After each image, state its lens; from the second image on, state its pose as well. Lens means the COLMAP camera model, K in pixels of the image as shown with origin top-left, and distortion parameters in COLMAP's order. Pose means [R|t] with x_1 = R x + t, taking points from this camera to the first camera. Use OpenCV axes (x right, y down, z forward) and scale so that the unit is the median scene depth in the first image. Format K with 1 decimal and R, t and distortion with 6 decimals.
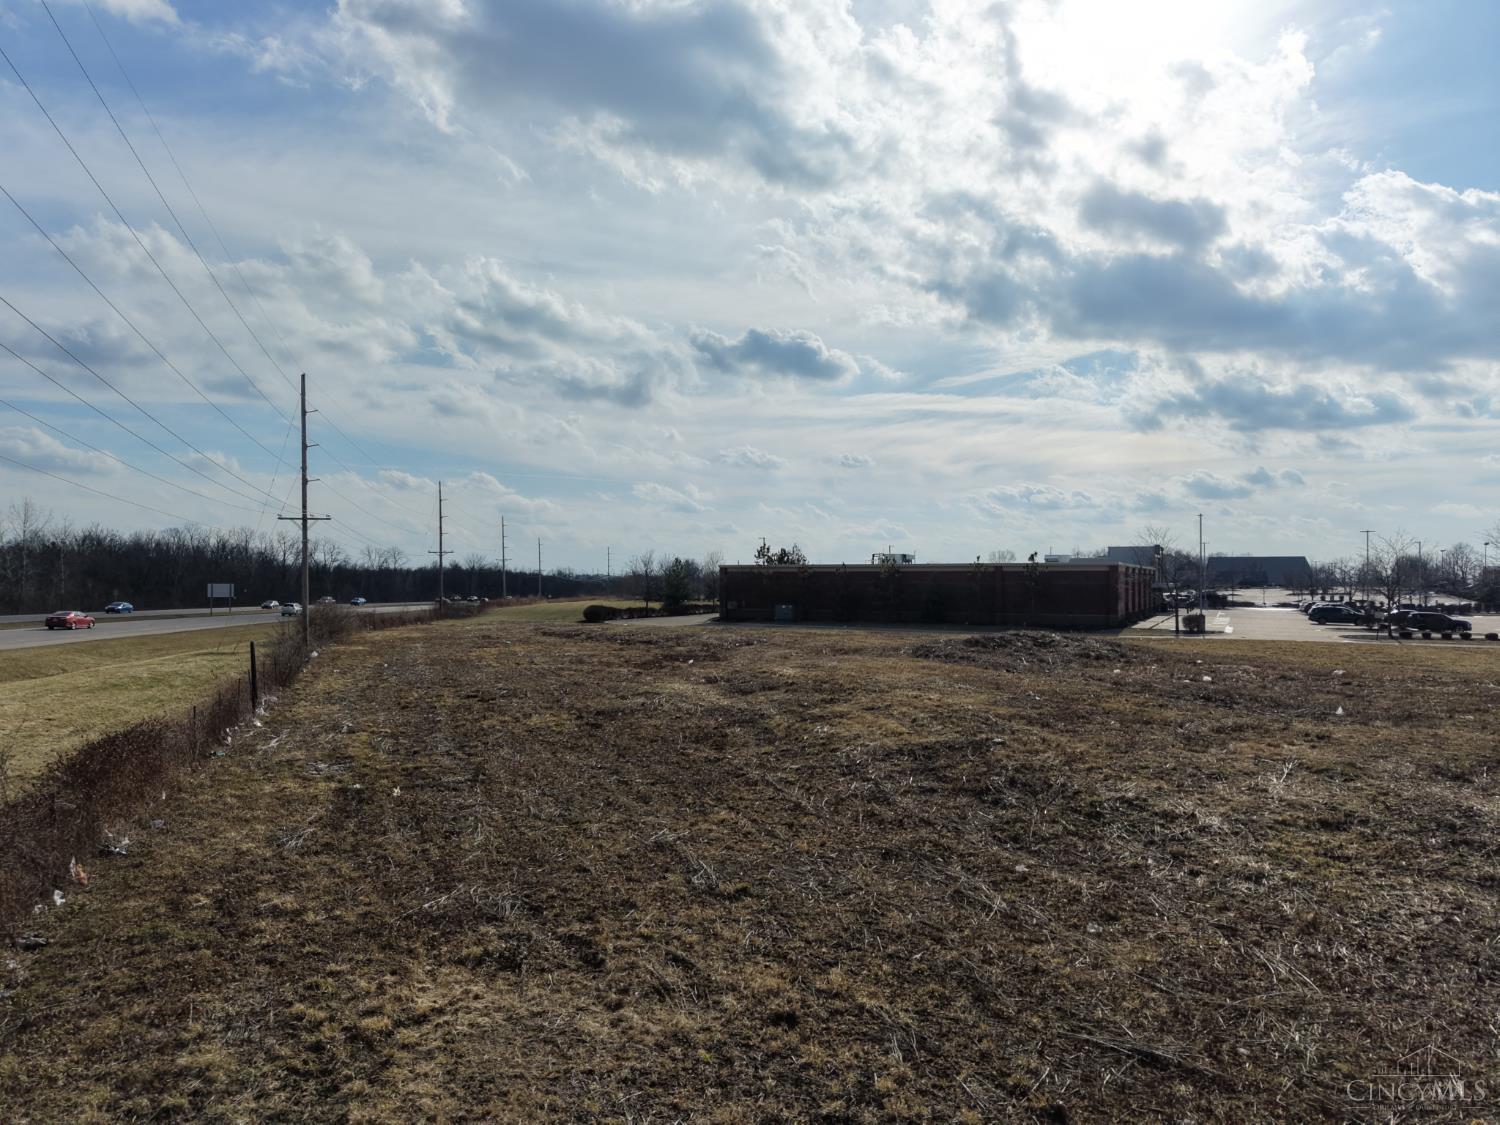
lens RADIAL K [[987.0, 0, 760.1], [0, 987.0, 564.2], [0, 0, 1]] dist [-0.010023, 0.008912]
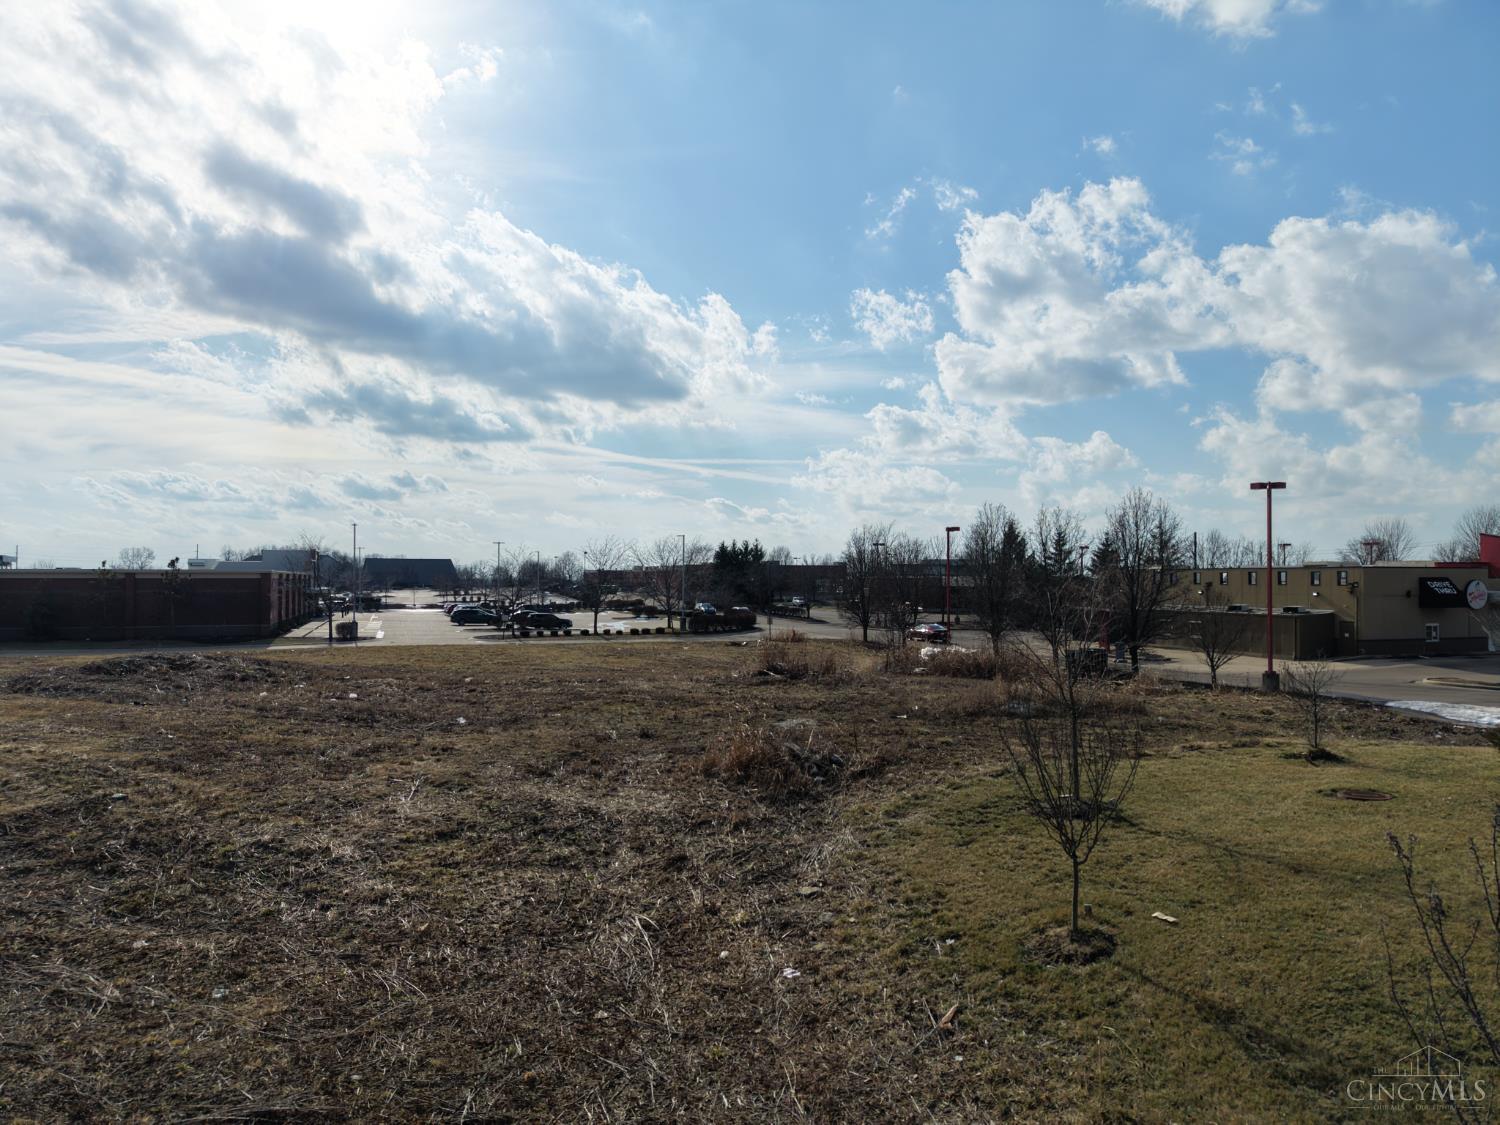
lens RADIAL K [[987.0, 0, 738.9], [0, 987.0, 560.3], [0, 0, 1]] dist [-0.010023, 0.008912]
pose [[0.704909, 0.011745, 0.709201, 0.000079], [-0.010031, 0.999928, -0.006590, -0.026505], [-0.709227, -0.002469, 0.704976, -0.027530]]
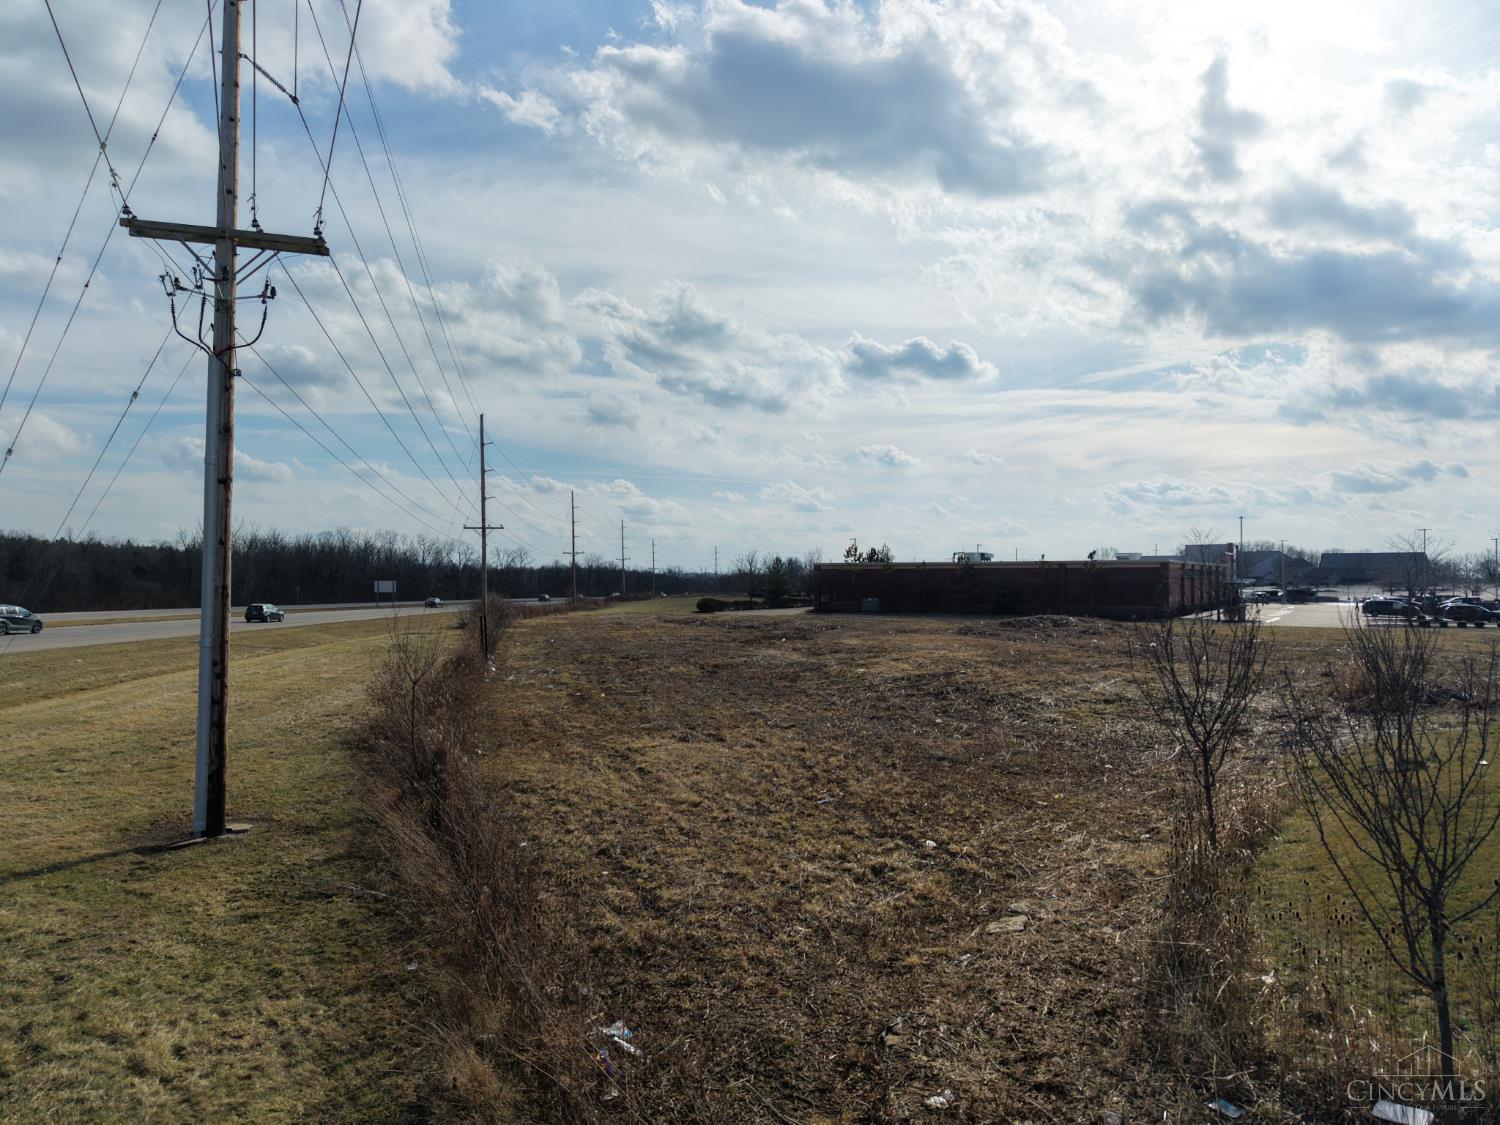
lens RADIAL K [[987.0, 0, 754.7], [0, 987.0, 563.1], [0, 0, 1]] dist [-0.010023, 0.008912]
pose [[0.993703, -0.003106, -0.112004, 0.061215], [0.003191, 0.999995, 0.000577, -0.000767], [0.112002, -0.000931, 0.993708, -0.467825]]
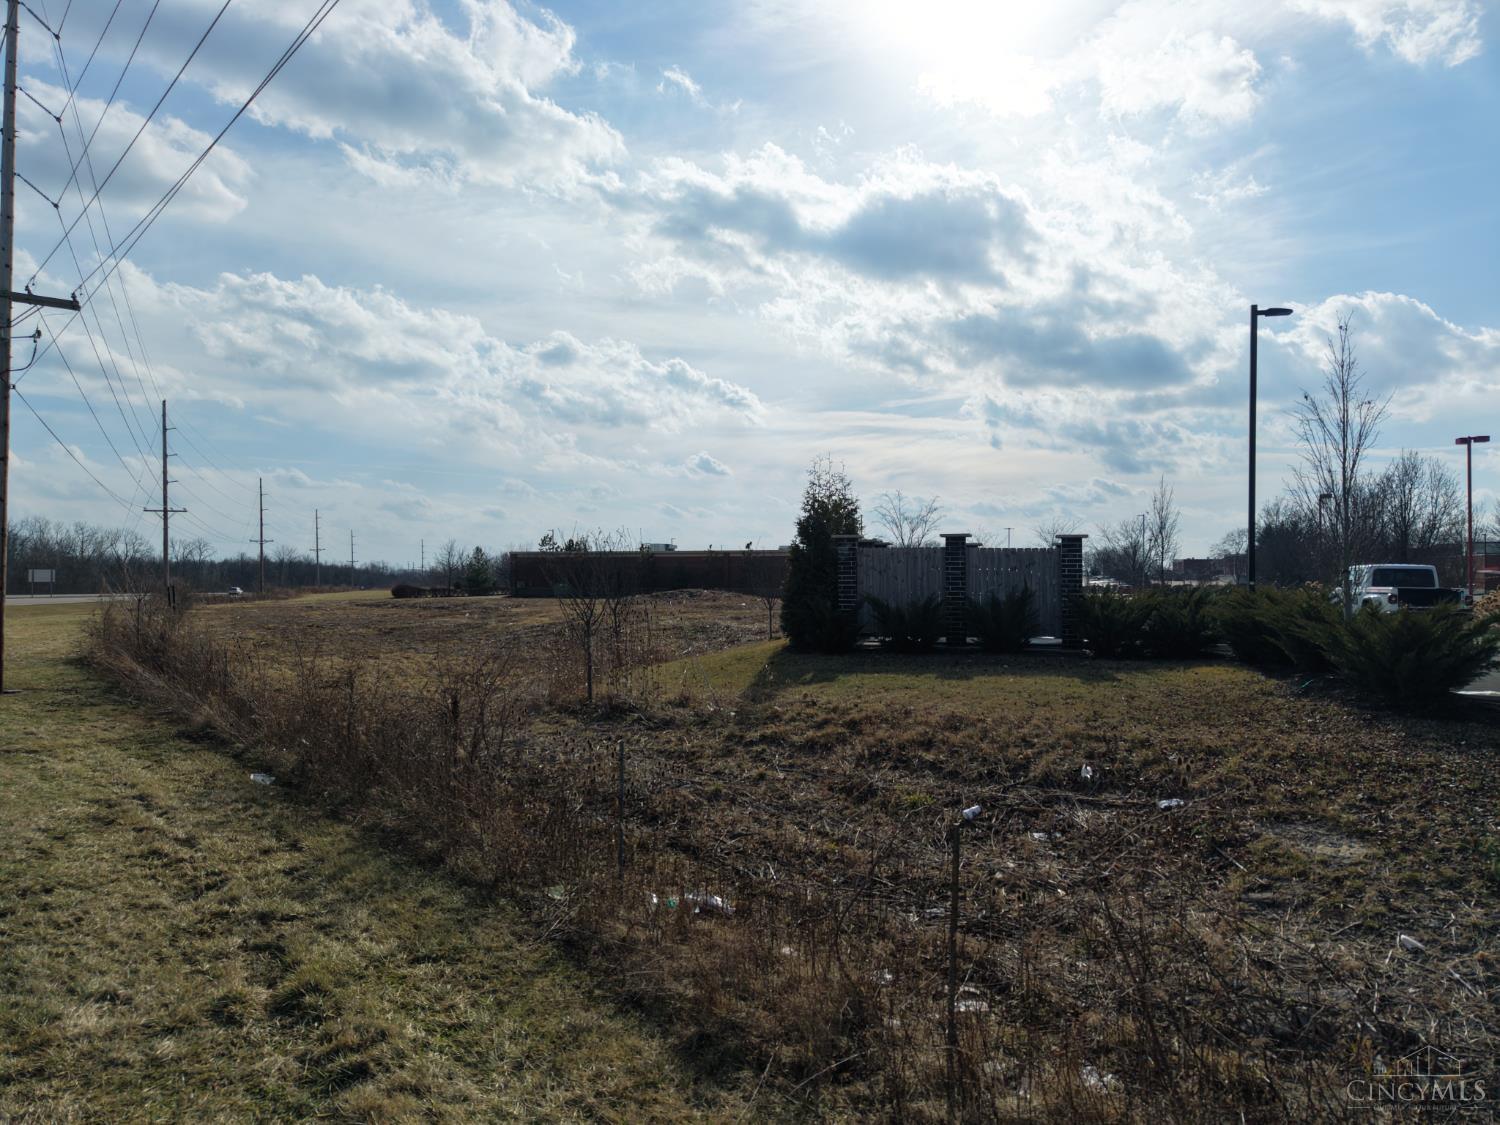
lens RADIAL K [[987.0, 0, 764.4], [0, 987.0, 562.5], [0, 0, 1]] dist [-0.010023, 0.008912]
pose [[0.984312, 0.000948, 0.176432, 0.186993], [-0.001282, 0.999998, 0.001778, 0.037725], [-0.176430, -0.001976, 0.984311, -0.872562]]
